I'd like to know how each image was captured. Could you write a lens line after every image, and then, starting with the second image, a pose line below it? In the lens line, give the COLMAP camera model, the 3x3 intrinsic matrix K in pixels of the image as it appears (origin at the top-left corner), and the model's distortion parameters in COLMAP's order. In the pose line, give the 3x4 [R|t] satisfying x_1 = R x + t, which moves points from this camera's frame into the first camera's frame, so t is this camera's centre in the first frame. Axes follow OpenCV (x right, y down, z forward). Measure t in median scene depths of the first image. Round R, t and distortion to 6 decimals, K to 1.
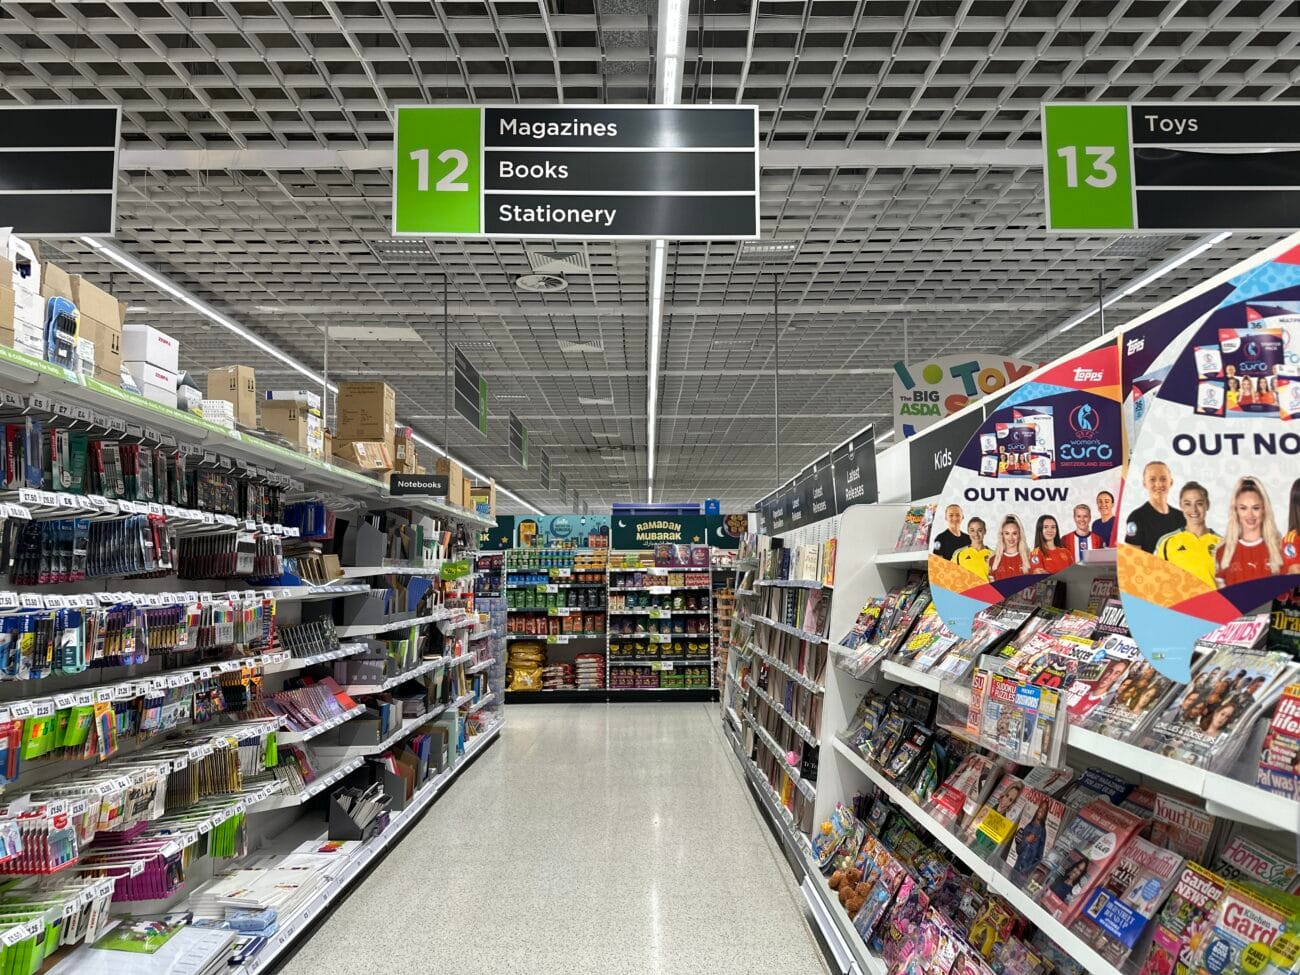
lens RADIAL K [[918.1, 0, 650.9], [0, 918.1, 489.8], [0, 0, 1]] dist [0.002972, 0.000514]
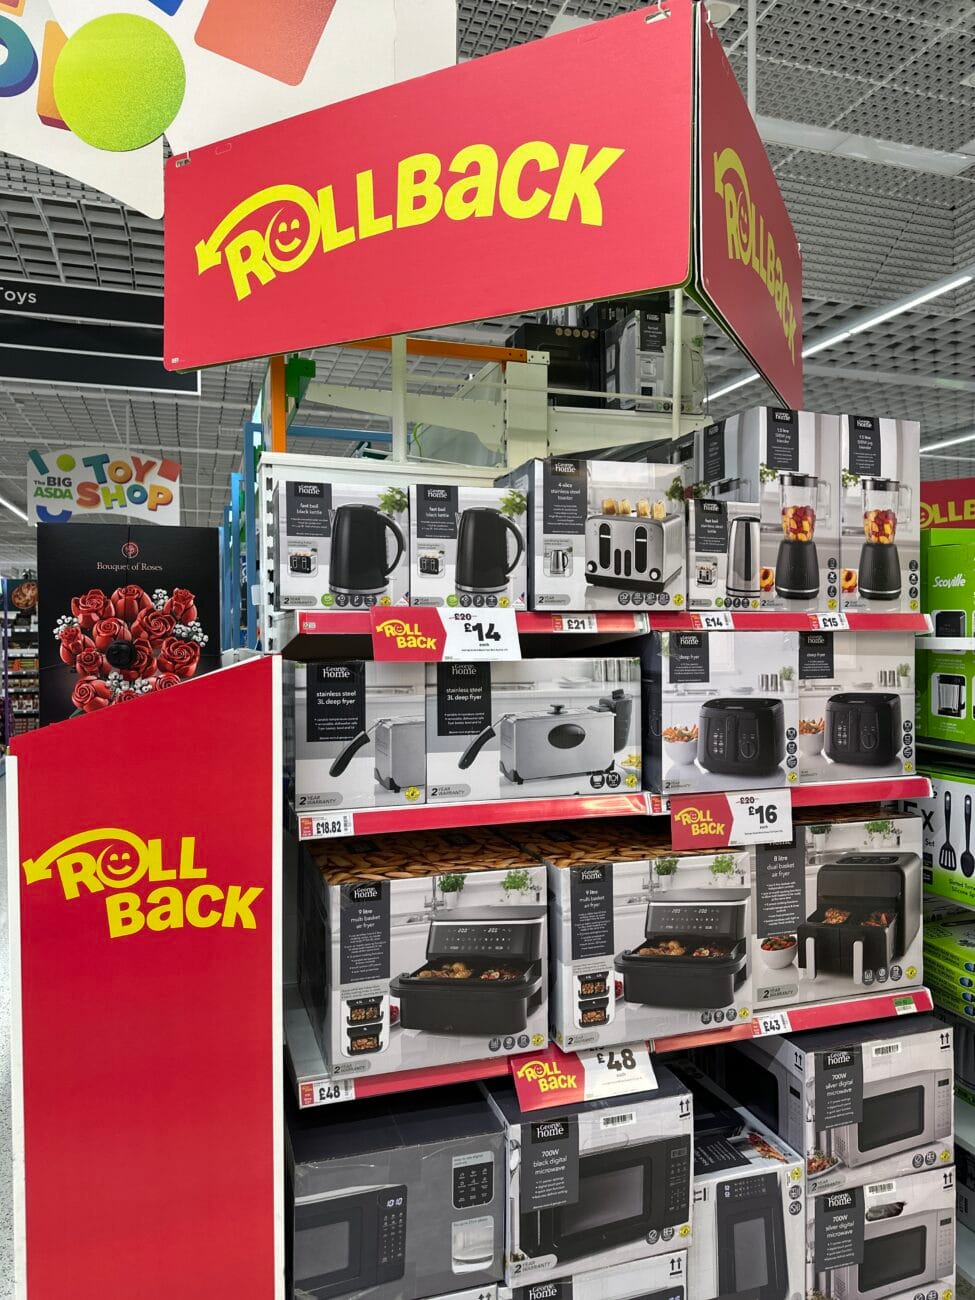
lens RADIAL K [[918.1, 0, 487.1], [0, 918.1, 646.1], [0, 0, 1]] dist [0.002972, 0.000514]
pose [[0.951646, 0.003929, 0.307173, 0.458586], [-0.036312, 0.994347, 0.099777, -0.030778], [-0.305044, -0.106106, 0.946409, -0.287508]]
